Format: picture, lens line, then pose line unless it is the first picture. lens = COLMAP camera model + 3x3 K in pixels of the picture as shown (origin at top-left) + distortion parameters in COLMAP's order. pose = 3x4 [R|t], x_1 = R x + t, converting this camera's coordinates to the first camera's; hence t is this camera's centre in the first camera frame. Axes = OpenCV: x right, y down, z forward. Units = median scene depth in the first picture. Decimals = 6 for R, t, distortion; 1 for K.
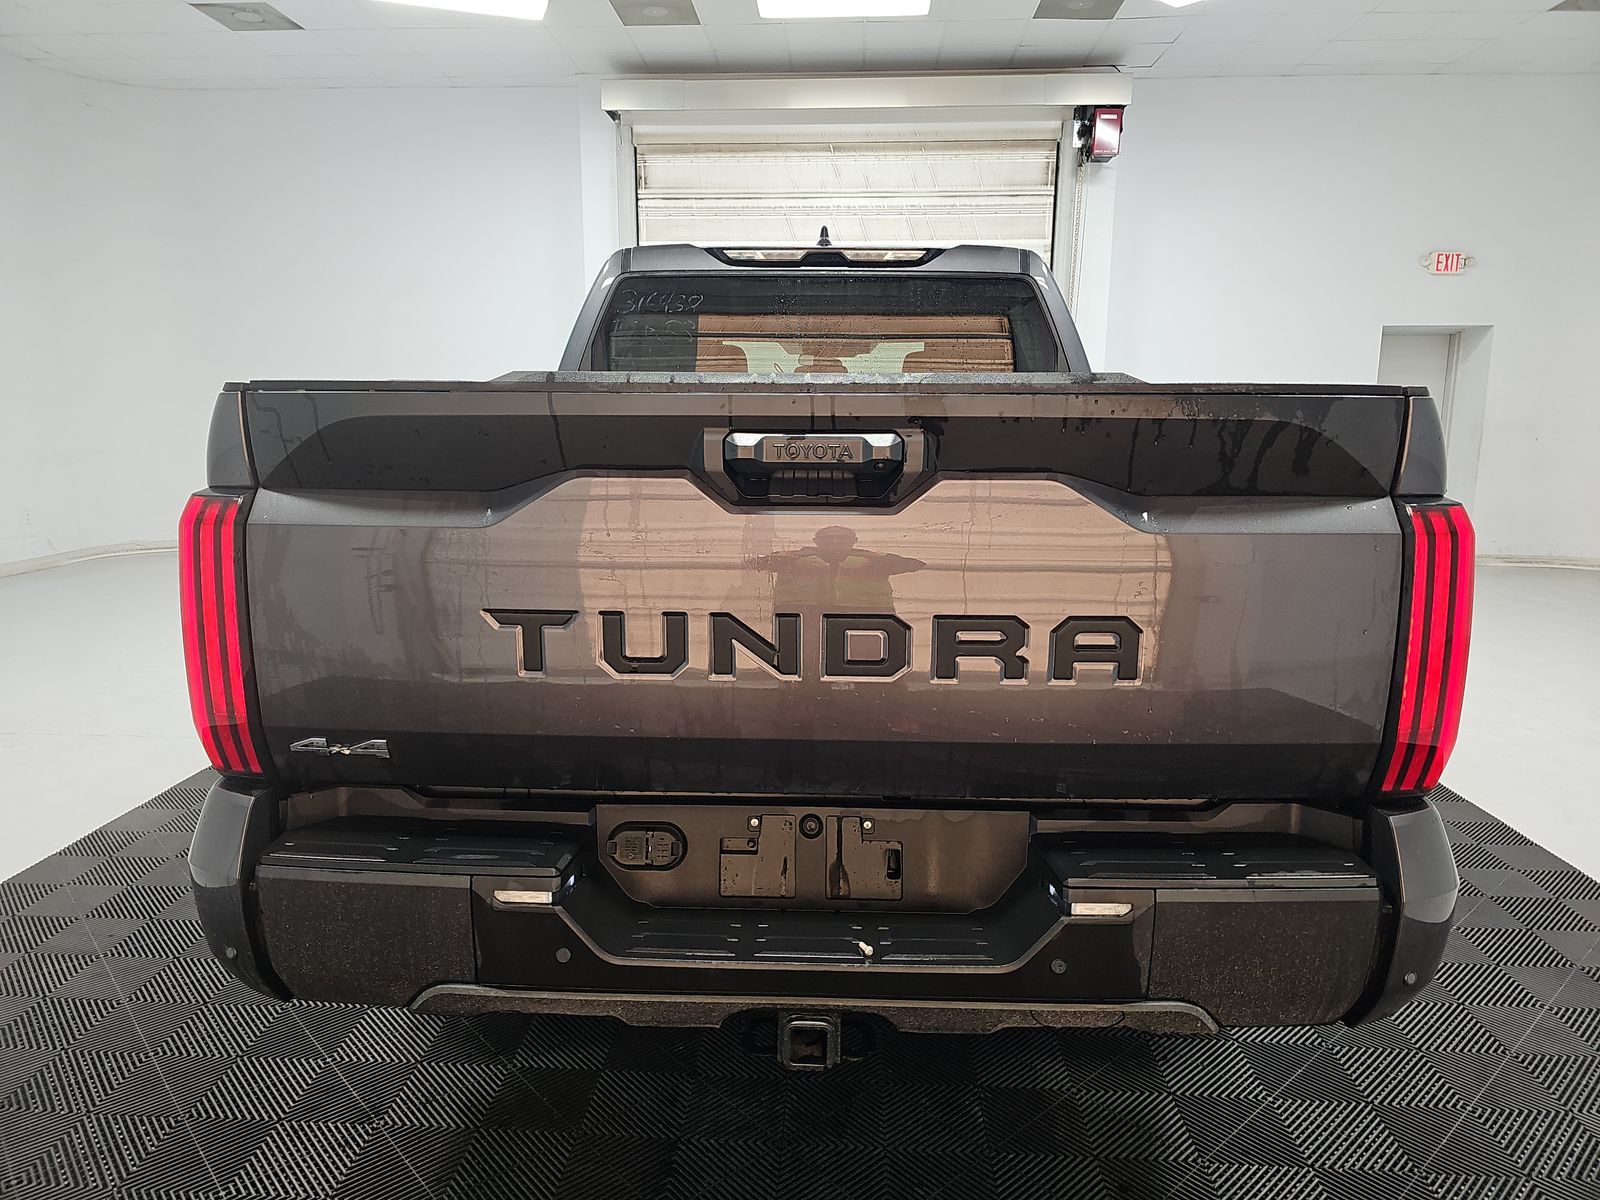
lens RADIAL K [[1065.1, 0, 792.6], [0, 1065.1, 594.6], [0, 0, 1]] dist [0.029957, -0.025306]
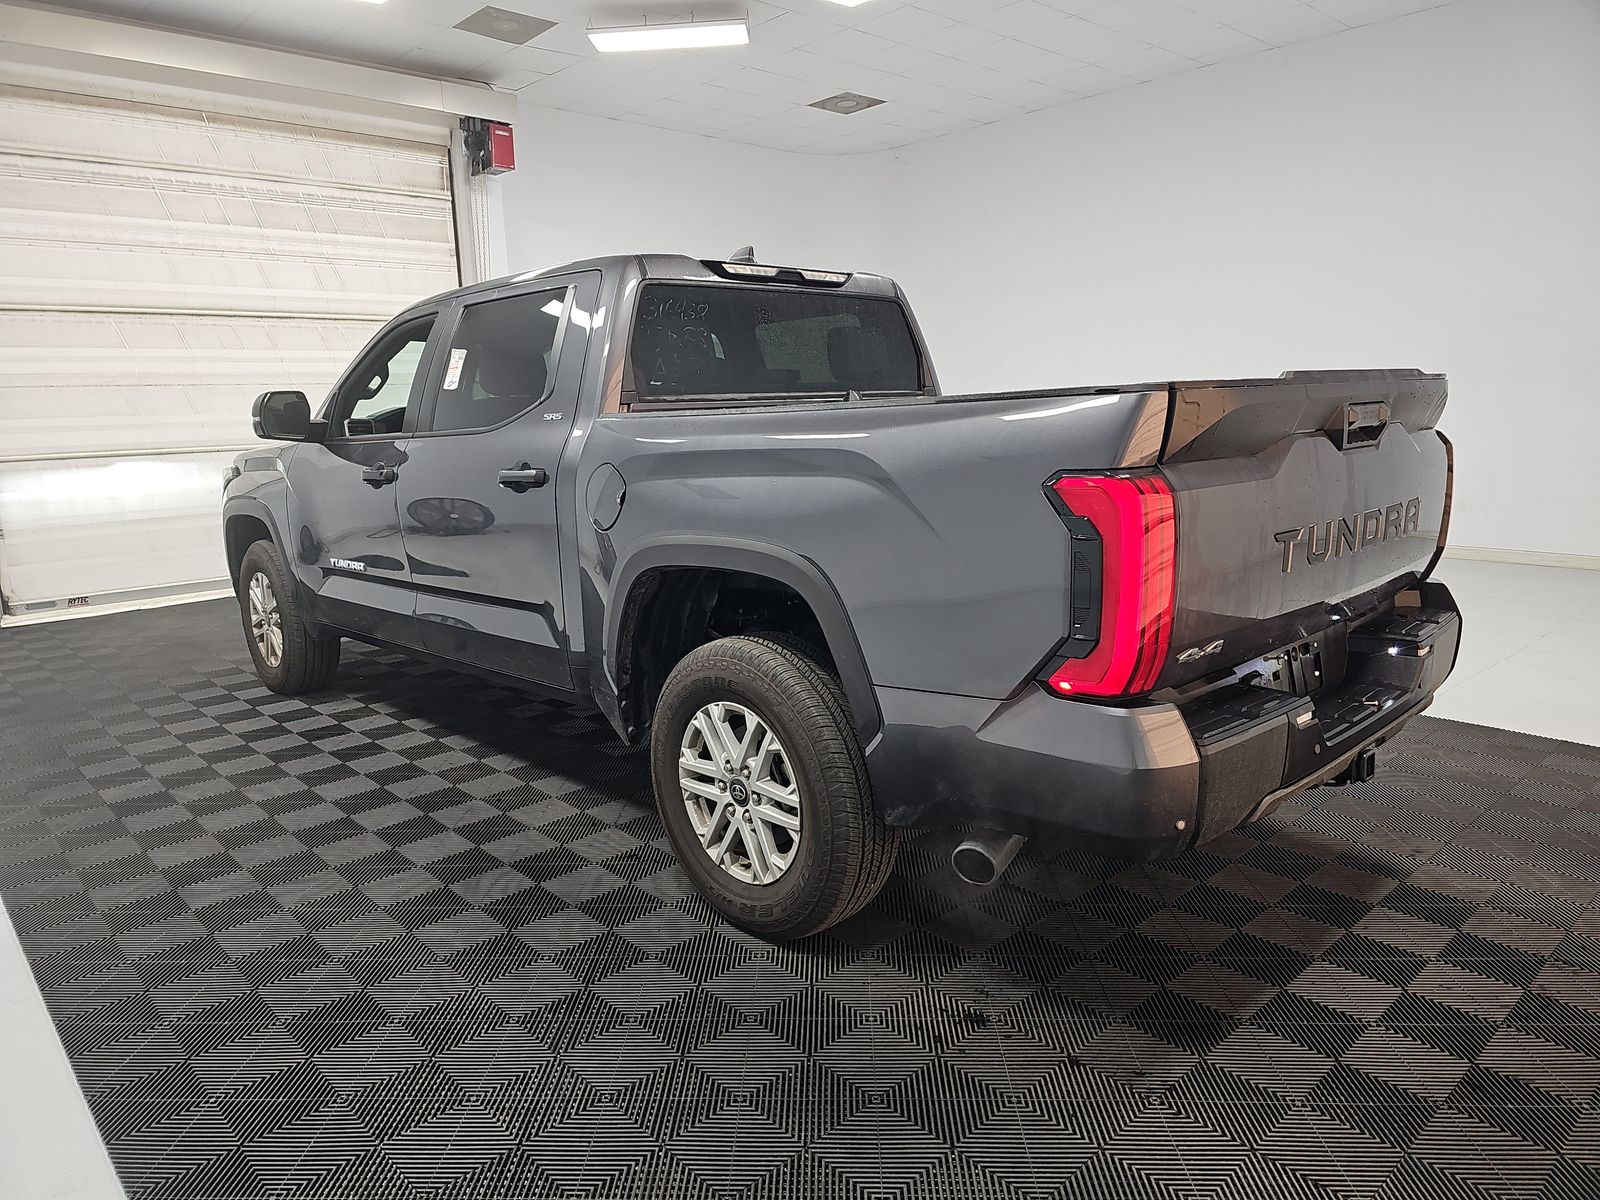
lens RADIAL K [[1065.1, 0, 798.3], [0, 1065.1, 590.4], [0, 0, 1]] dist [0.029957, -0.025306]
pose [[0.694458, -0.152286, 0.703233, -0.302159], [0.155263, 0.986037, 0.060202, -0.016611], [-0.702582, 0.067379, 0.708406, 0.069356]]
